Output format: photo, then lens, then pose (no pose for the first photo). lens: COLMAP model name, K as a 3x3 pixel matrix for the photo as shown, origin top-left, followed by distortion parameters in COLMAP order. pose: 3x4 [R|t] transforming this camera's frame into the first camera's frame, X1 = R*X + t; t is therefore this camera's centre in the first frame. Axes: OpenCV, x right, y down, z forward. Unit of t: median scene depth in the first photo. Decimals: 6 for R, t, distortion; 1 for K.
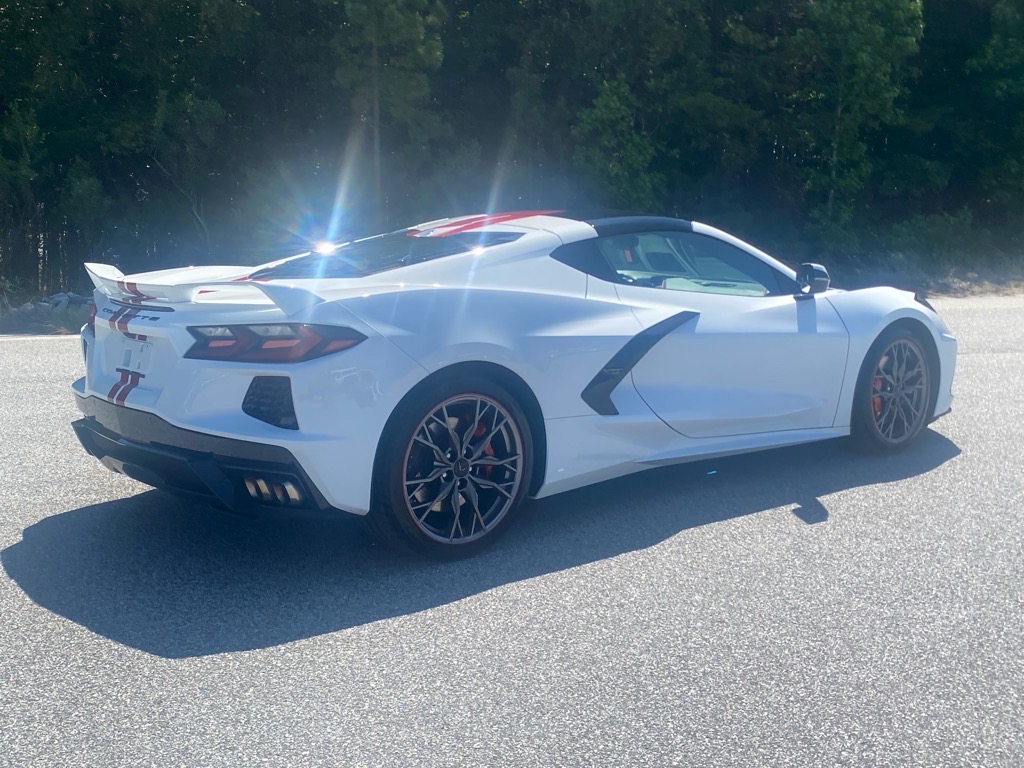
lens RADIAL K [[1261.1, 0, 512.0], [0, 1261.1, 384.0], [0, 0, 1]] dist [0.001045, -0.028144]
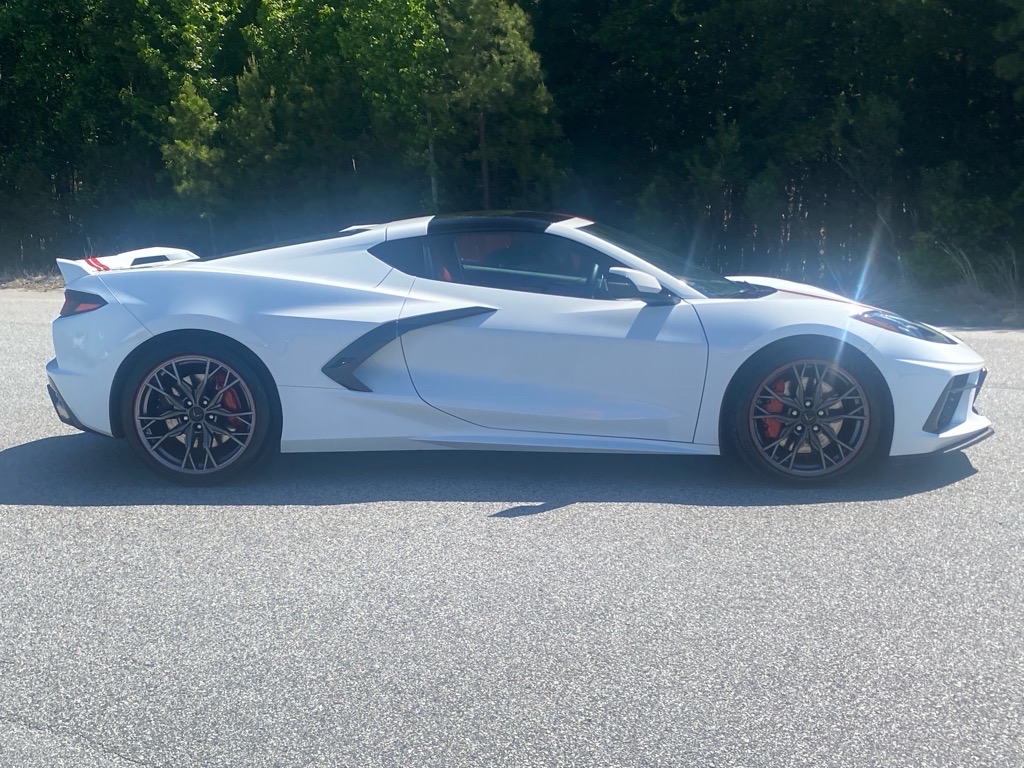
lens RADIAL K [[1231.3, 0, 512.0], [0, 1231.3, 384.0], [0, 0, 1]] dist [0.120422, 0.011478]
pose [[0.737737, 0.098905, -0.667804, 0.915258], [-0.099202, 0.994354, 0.037679, -0.037148], [0.667760, 0.038450, 0.743383, 0.265399]]
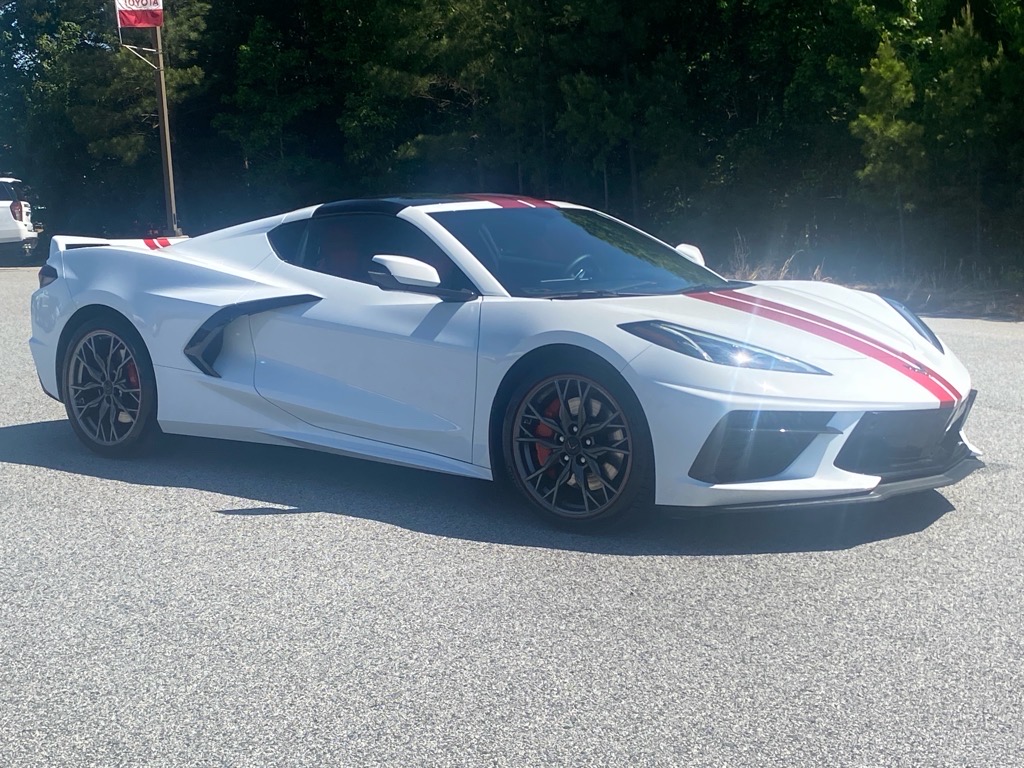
lens RADIAL K [[1618.5, 0, 512.0], [0, 1618.5, 384.0], [0, 0, 1]] dist [0.011482, 0.051144]
pose [[0.185088, 0.118593, -0.975540, 1.508092], [-0.147271, 0.984829, 0.091780, -0.137138], [0.971624, 0.126681, 0.199745, 0.969784]]
